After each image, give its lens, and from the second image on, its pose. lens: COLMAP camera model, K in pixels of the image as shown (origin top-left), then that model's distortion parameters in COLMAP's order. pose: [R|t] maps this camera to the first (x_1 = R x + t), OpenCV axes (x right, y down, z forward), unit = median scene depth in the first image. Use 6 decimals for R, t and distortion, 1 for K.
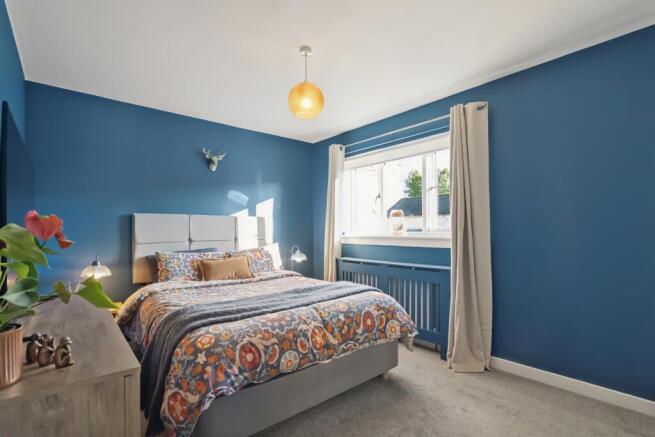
lens RADIAL K [[311.6, 0, 337.1], [0, 311.6, 224.3], [0, 0, 1]] dist [0.000194, -0.000011]
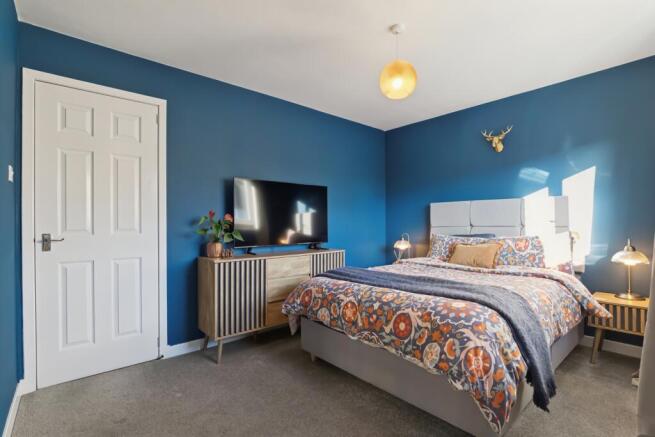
lens RADIAL K [[311.6, 0, 337.1], [0, 311.6, 224.3], [0, 0, 1]] dist [0.000194, -0.000011]
pose [[0.017381, 0.009522, -0.999804, 0.833213], [0.021171, 0.999727, 0.009890, 0.040827], [0.999625, -0.021338, 0.017175, 0.776614]]
